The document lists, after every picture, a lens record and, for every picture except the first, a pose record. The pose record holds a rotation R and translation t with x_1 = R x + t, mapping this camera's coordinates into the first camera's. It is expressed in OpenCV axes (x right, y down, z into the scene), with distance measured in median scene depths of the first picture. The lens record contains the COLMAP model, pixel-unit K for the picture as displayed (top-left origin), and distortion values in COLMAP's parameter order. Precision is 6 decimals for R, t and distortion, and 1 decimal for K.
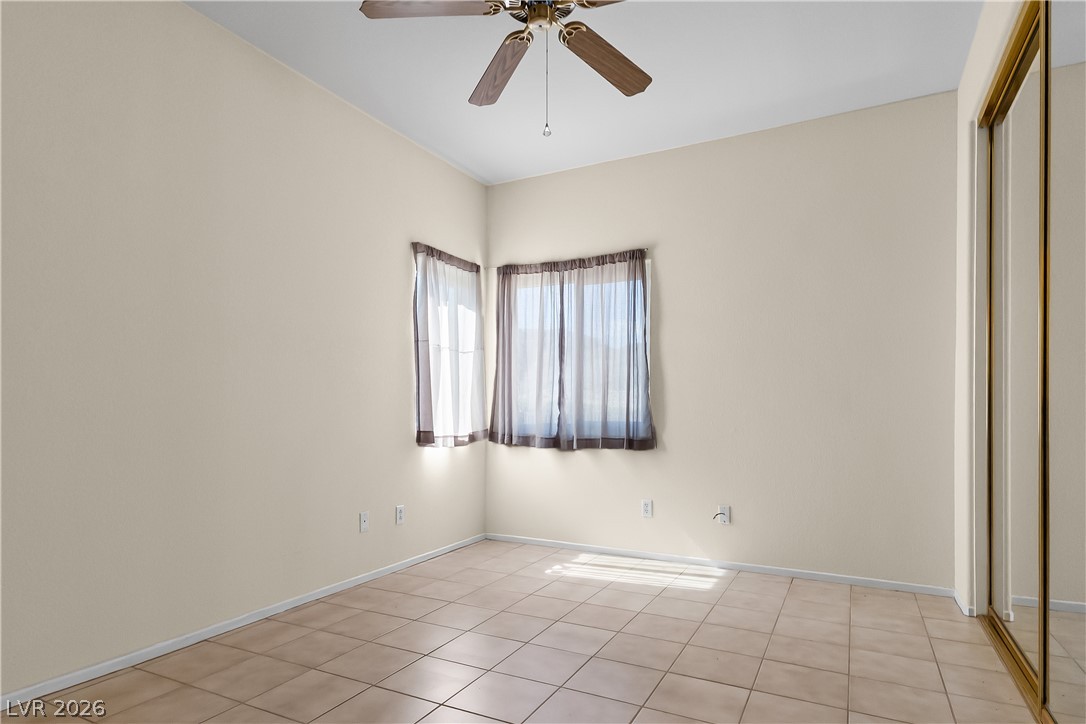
lens RADIAL K [[608.4, 0, 541.3], [0, 608.4, 411.3], [0, 0, 1]] dist [0.002001, -0.000013]
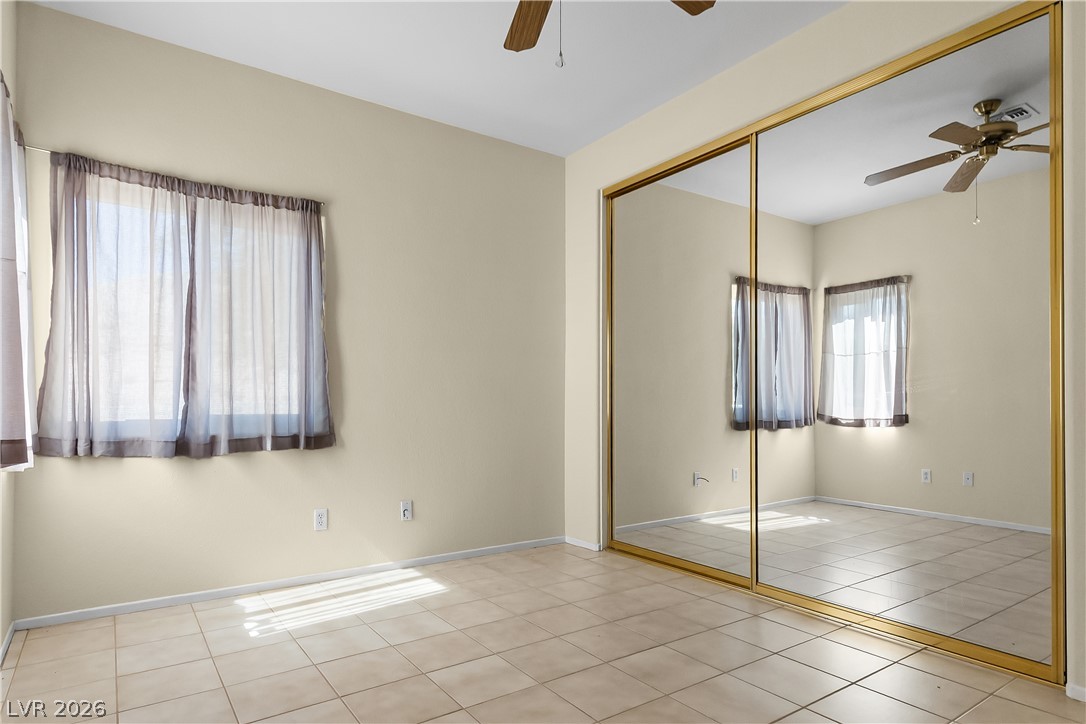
lens RADIAL K [[598.8, 0, 540.7], [0, 598.8, 398.2], [0, 0, 1]] dist [0.000612, -0.000085]
pose [[0.457464, 0.004524, 0.889217, -0.408294], [0.001830, 0.999980, -0.006029, 0.001597], [-0.889226, 0.004385, 0.457447, 0.370499]]
